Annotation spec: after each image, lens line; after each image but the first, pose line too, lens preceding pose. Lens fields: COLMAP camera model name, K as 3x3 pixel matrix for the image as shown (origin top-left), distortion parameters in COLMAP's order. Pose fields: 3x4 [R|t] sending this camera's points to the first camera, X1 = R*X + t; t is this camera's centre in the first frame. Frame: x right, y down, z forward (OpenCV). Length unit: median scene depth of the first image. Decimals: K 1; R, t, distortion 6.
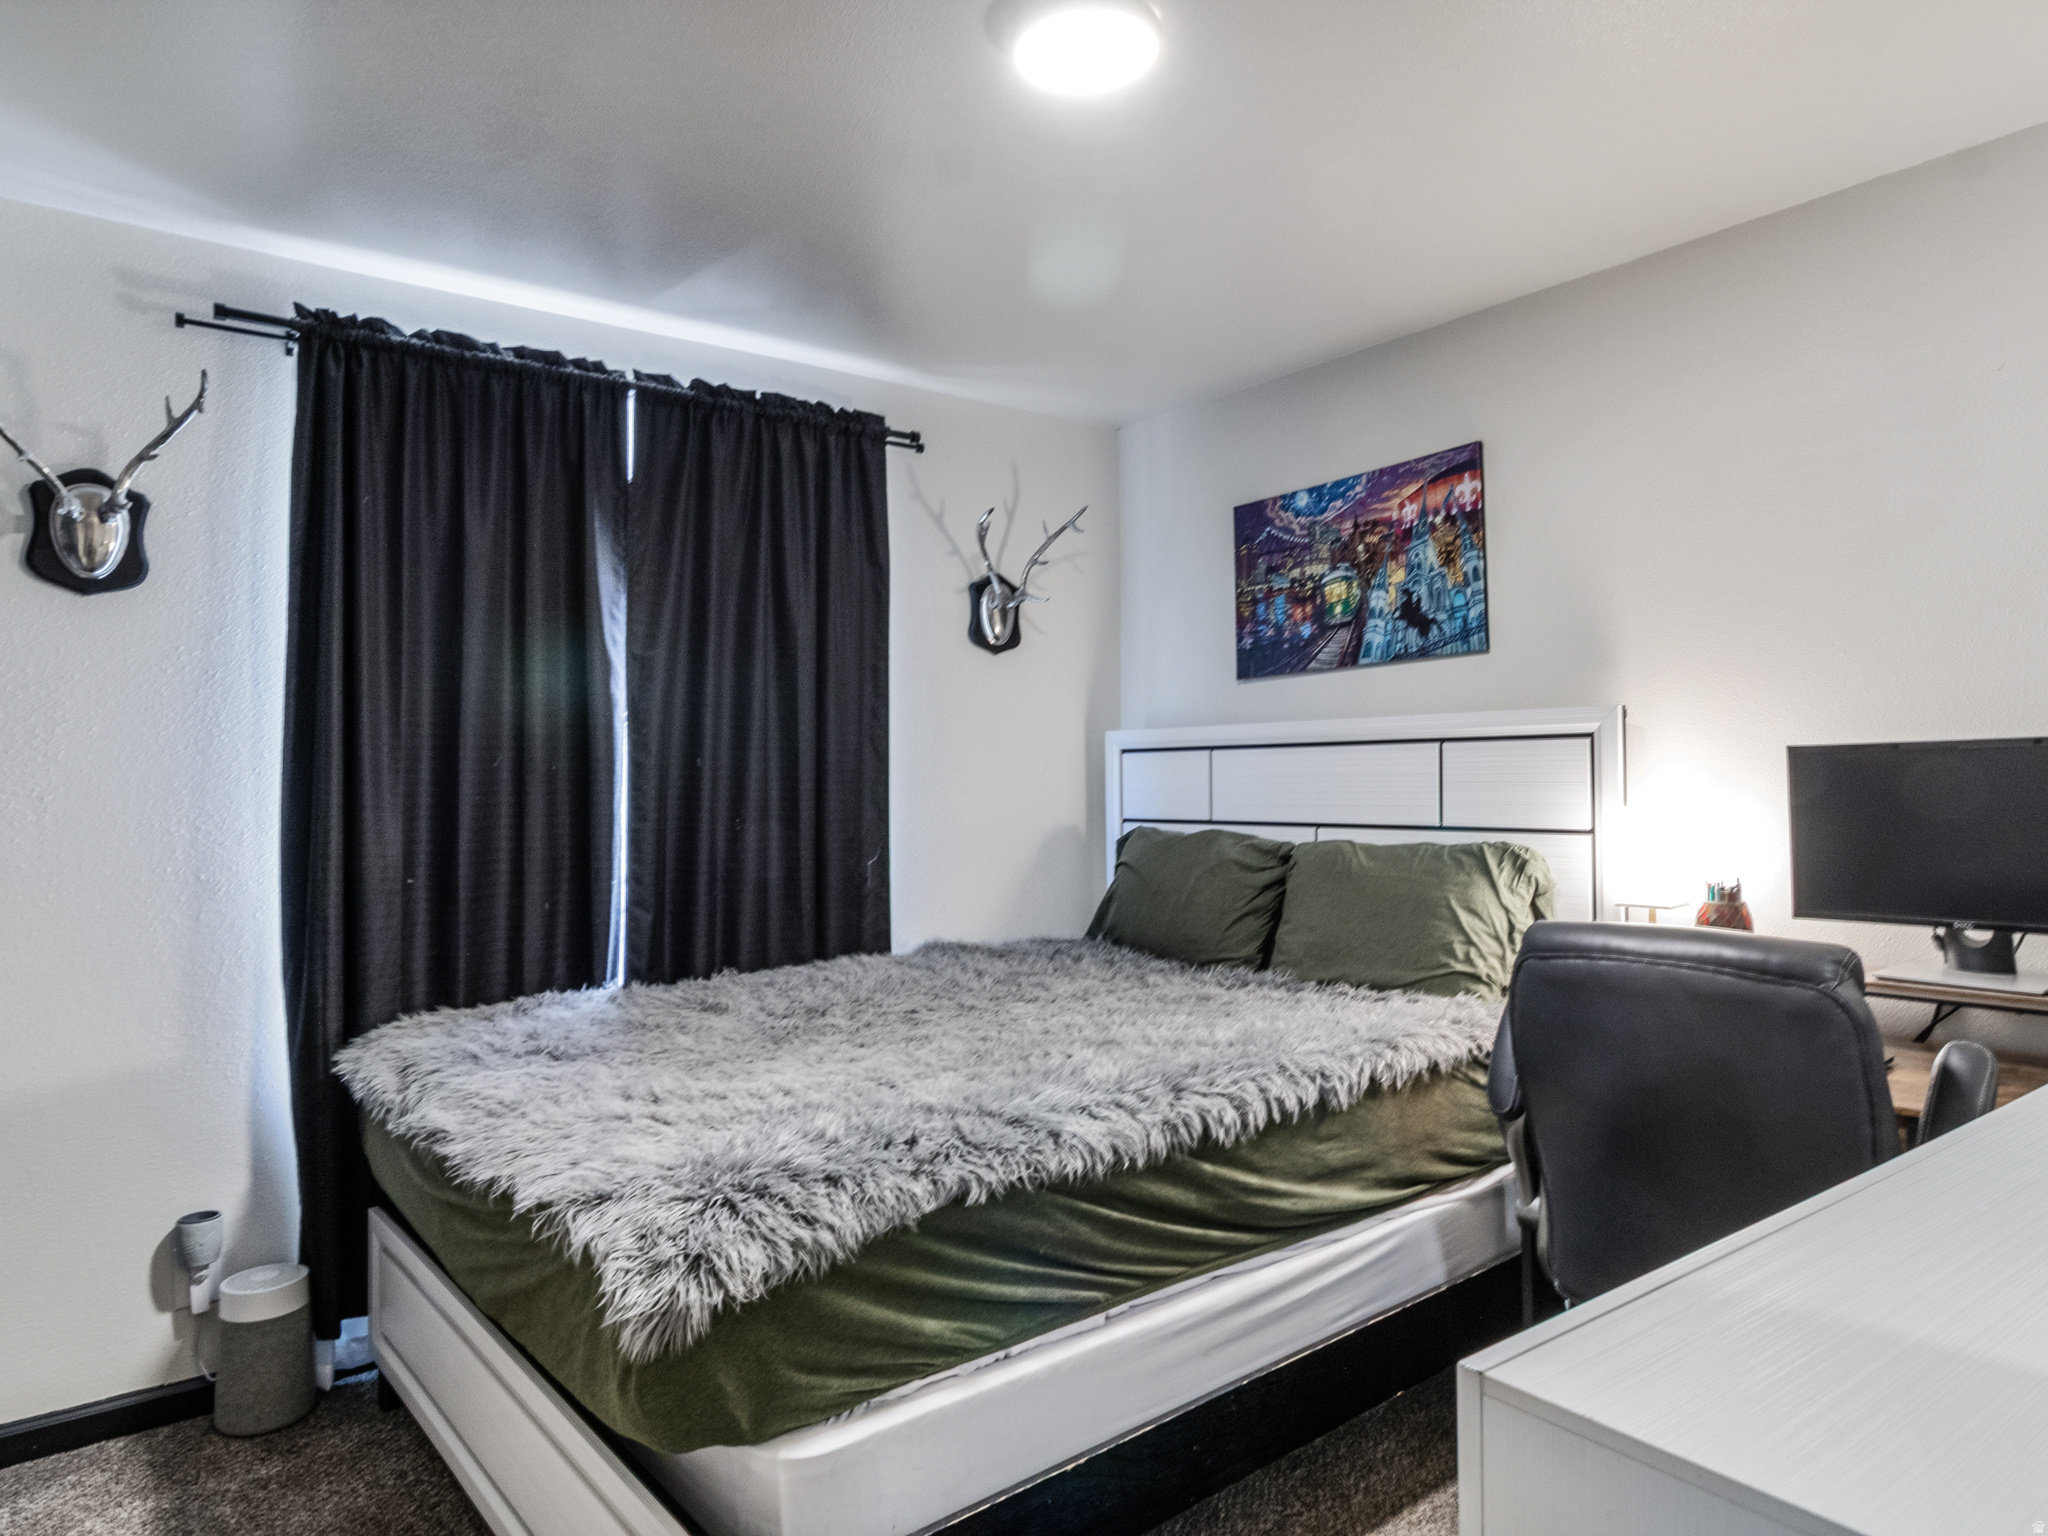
lens RADIAL K [[1278.1, 0, 1024.8], [0, 1278.1, 769.1], [0, 0, 1]] dist [-0.003076, 0.006501]
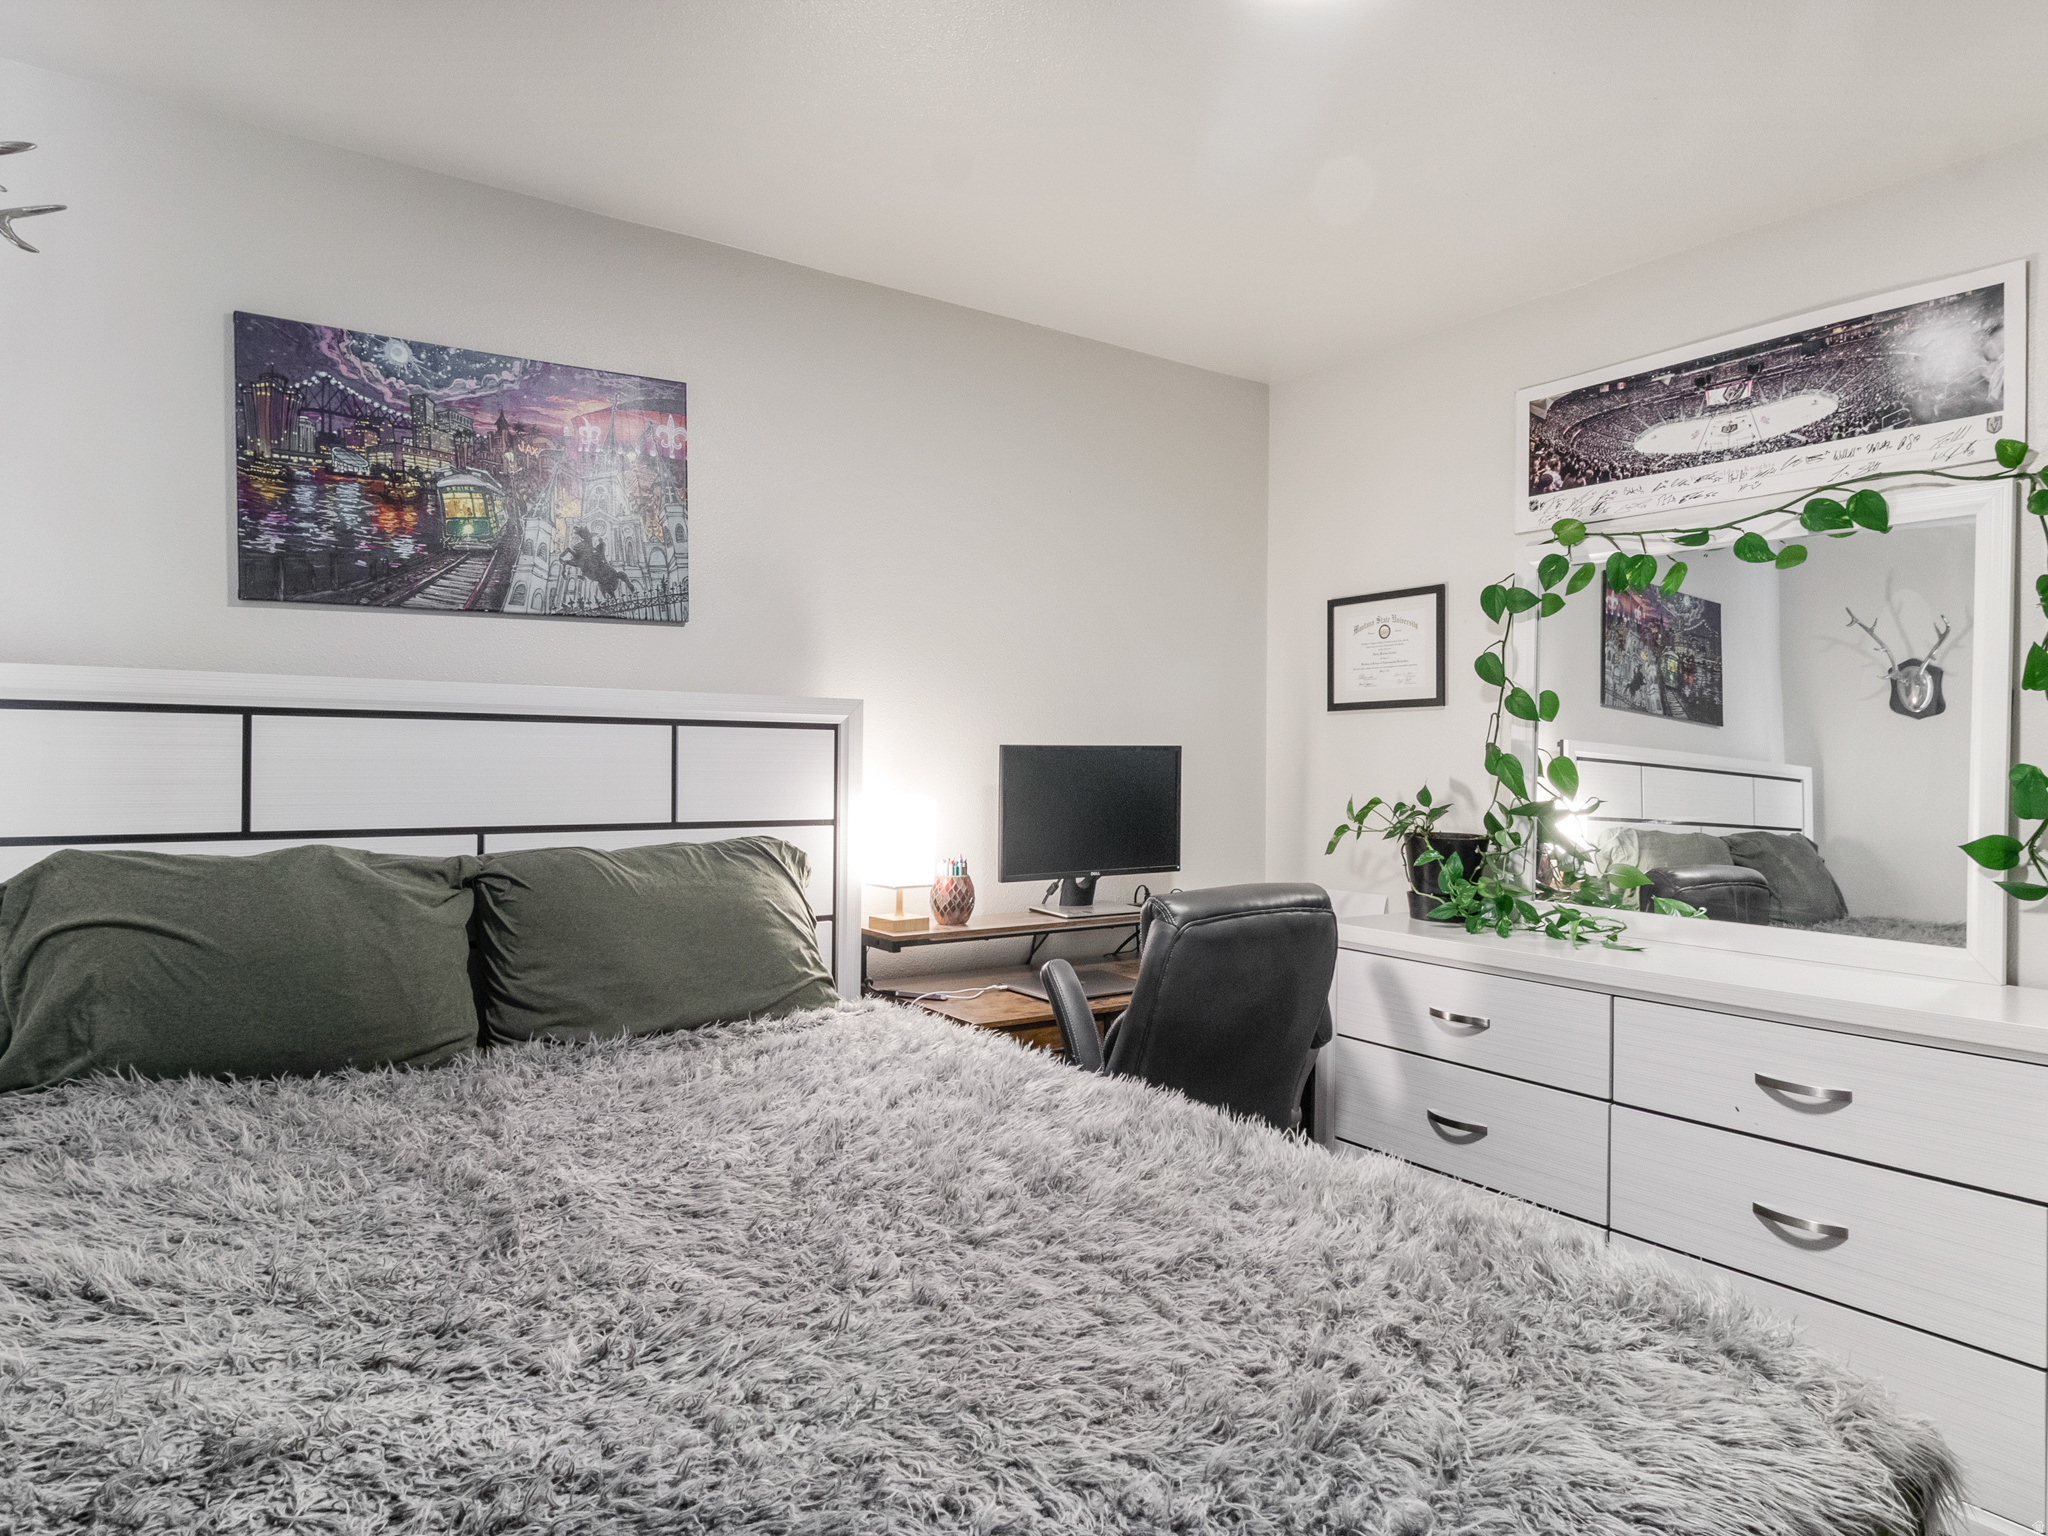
lens RADIAL K [[1251.3, 0, 1025.4], [0, 1251.3, 769.7], [0, 0, 1]] dist [-0.000991, -0.000452]
pose [[0.043254, 0.008764, 0.999026, -0.454136], [-0.013924, 0.999870, -0.008168, 0.011426], [-0.998967, -0.013557, 0.043371, 0.671129]]
